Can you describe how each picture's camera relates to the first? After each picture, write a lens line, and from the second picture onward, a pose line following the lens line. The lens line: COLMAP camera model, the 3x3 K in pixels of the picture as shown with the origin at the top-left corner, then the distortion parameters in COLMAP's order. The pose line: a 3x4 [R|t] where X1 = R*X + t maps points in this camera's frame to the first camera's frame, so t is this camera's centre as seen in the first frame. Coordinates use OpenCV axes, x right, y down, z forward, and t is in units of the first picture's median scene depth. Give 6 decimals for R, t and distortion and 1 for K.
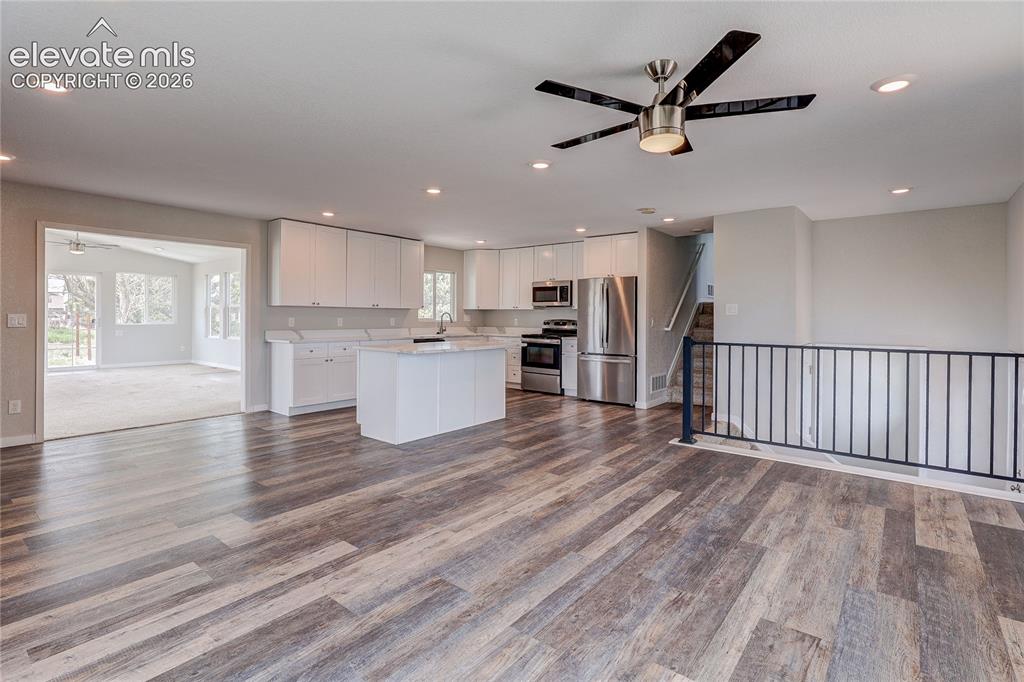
lens RADIAL K [[494.3, 0, 510.3], [0, 494.3, 316.1], [0, 0, 1]] dist [-0.005749, -0.000120]
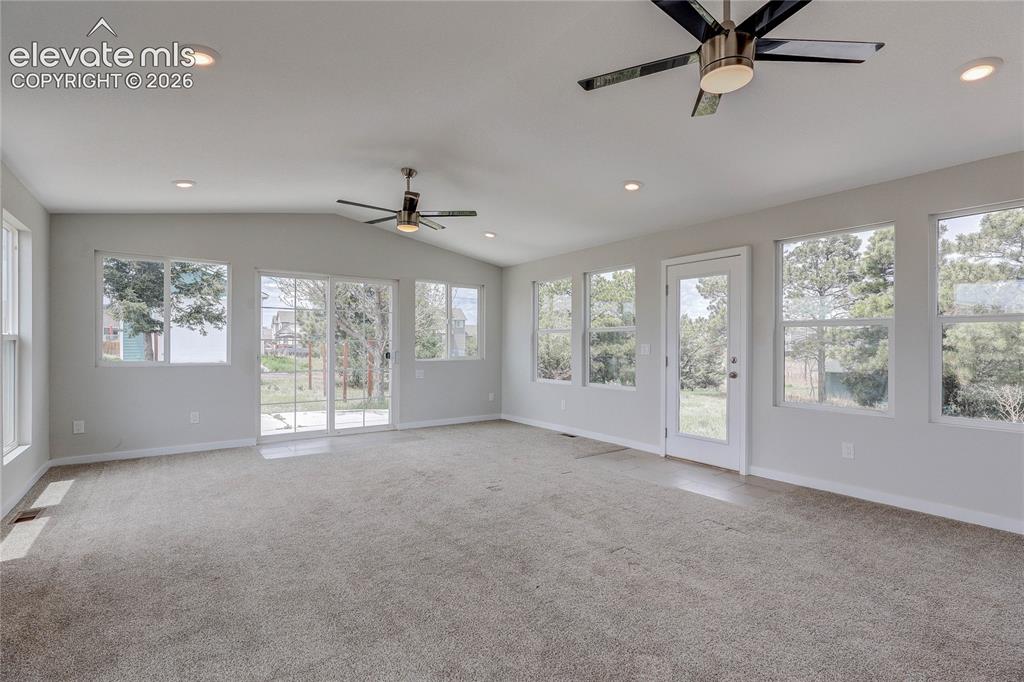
lens RADIAL K [[475.3, 0, 512.0], [0, 475.3, 341.0], [0, 0, 1]] dist [-0.008514, -0.000600]
pose [[0.965340, -0.002078, -0.260986, -1.867339], [-0.000403, 0.999955, -0.009453, -0.010726], [0.260994, 0.009230, 0.965296, 1.574213]]
